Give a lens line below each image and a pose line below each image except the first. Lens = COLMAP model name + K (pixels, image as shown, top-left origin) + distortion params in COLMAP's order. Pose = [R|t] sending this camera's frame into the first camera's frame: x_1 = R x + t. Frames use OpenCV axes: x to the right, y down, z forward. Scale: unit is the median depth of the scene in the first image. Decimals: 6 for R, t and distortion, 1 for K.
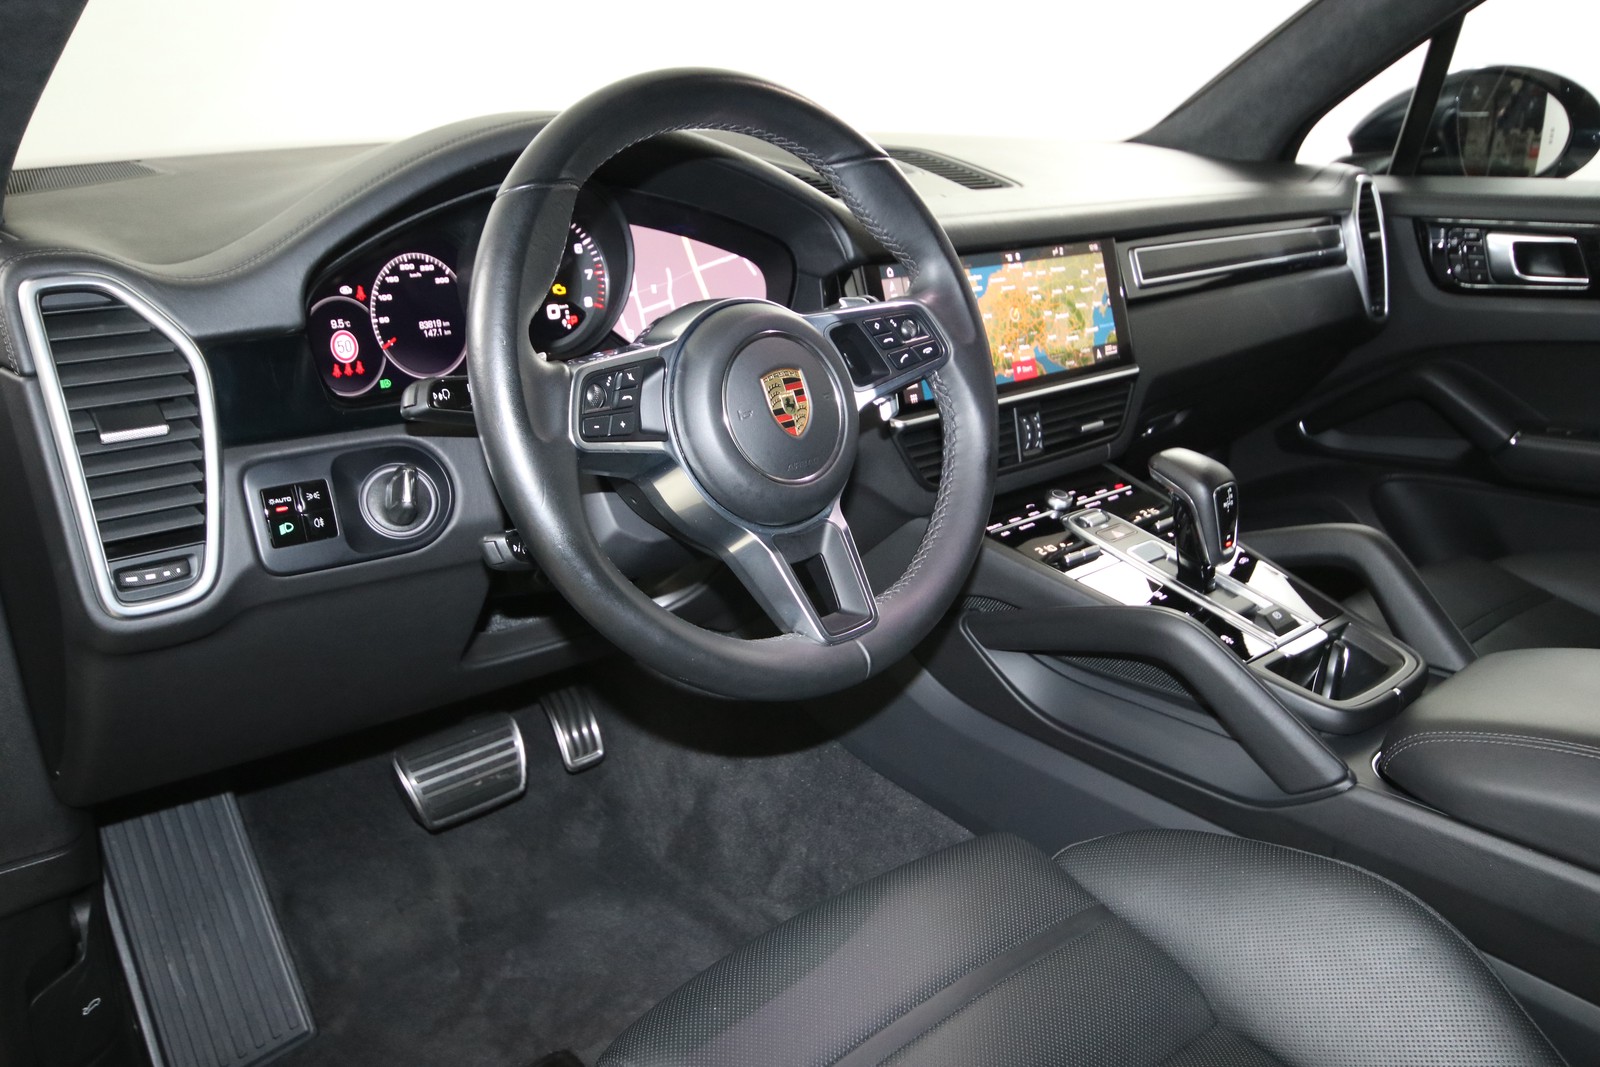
lens RADIAL K [[1250.6, 0, 790.4], [0, 1250.6, 543.7], [0, 0, 1]] dist [0.009621, -0.011737]
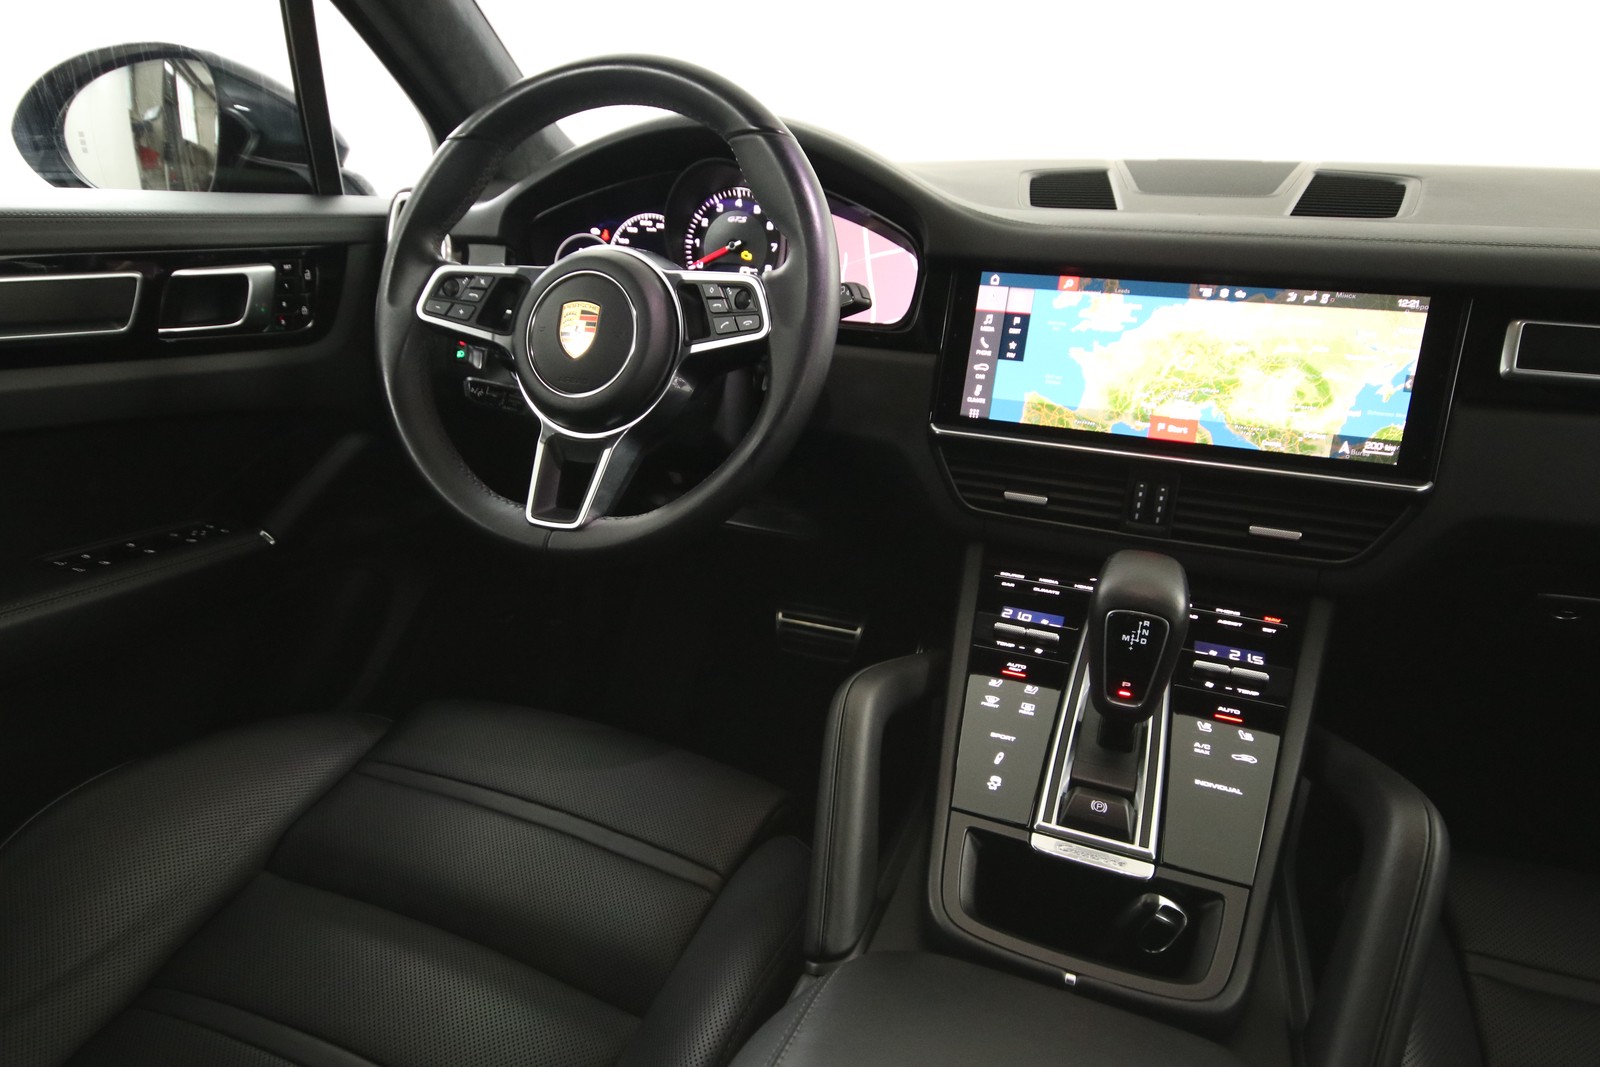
lens RADIAL K [[880.3, 0, 822.8], [0, 880.3, 539.7], [0, 0, 1]] dist [0.020096, -0.002349]
pose [[0.438393, 0.342314, -0.831043, 0.593591], [-0.320695, 0.923345, 0.211160, -0.121064], [0.839623, 0.173940, 0.514566, 0.521982]]
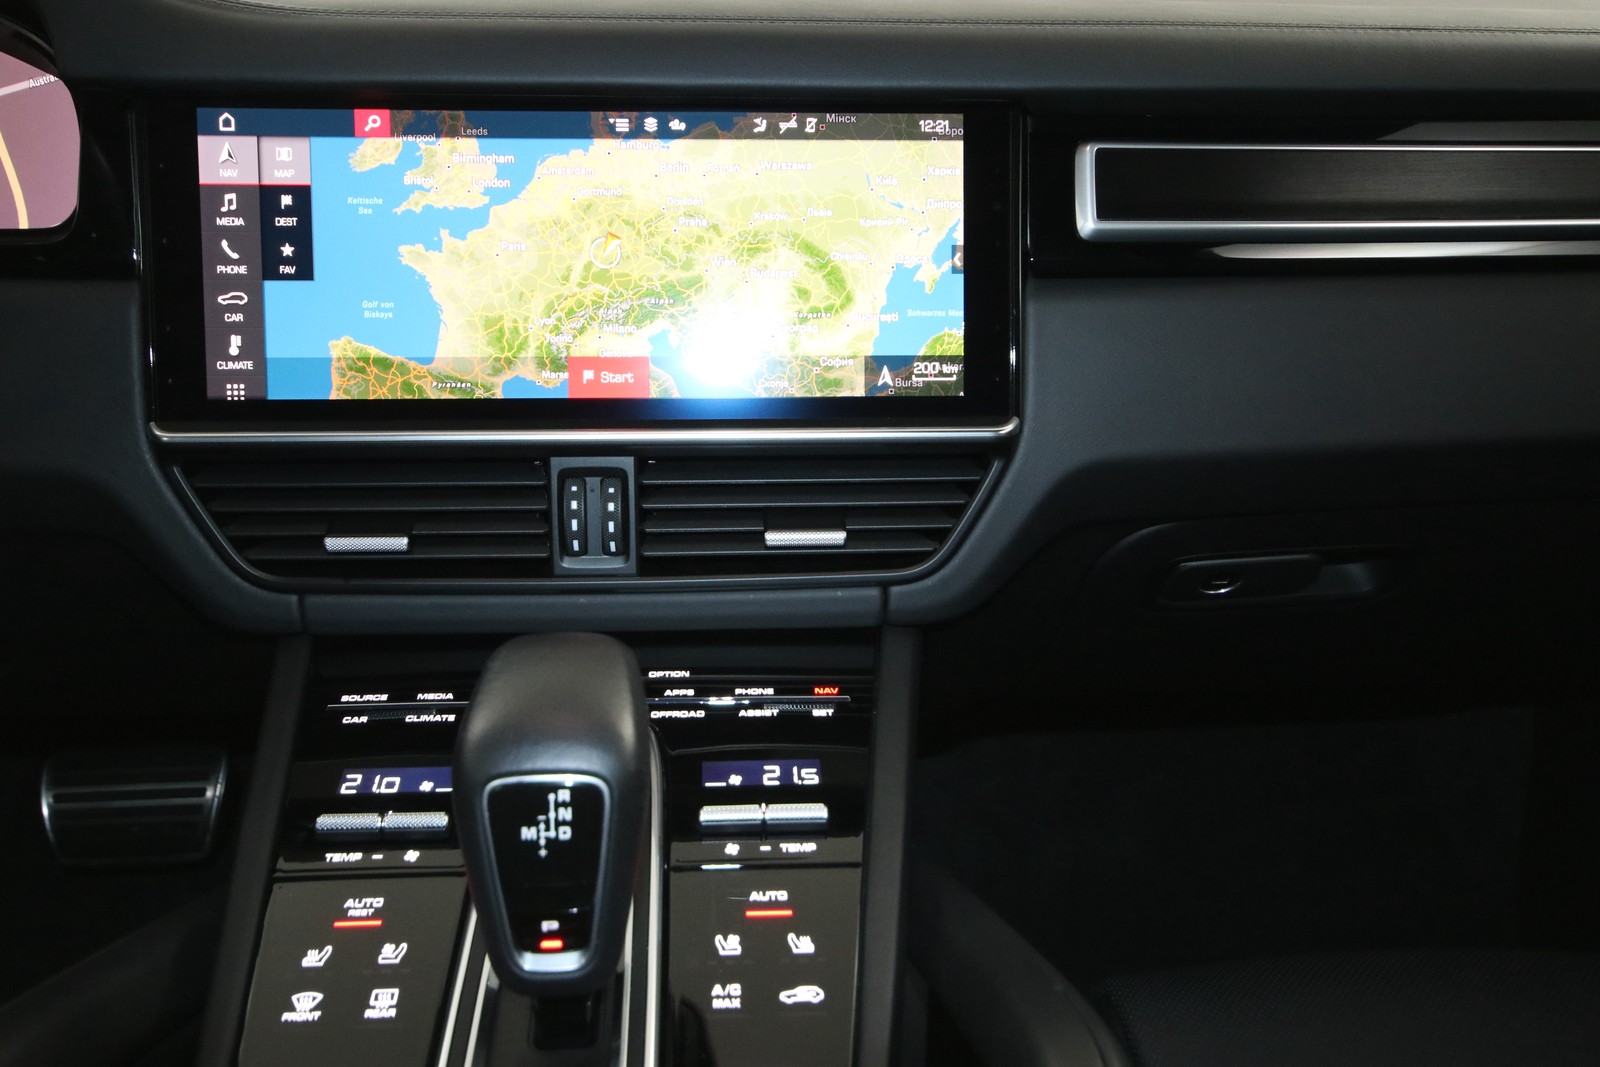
lens RADIAL K [[1351.5, 0, 761.3], [0, 1351.5, 554.6], [0, 0, 1]] dist [-0.002976, 0.025944]
pose [[0.772497, 0.228532, -0.592471, 0.530019], [-0.214764, 0.972042, 0.094921, -0.135561], [0.597599, 0.053915, 0.799980, 0.650498]]
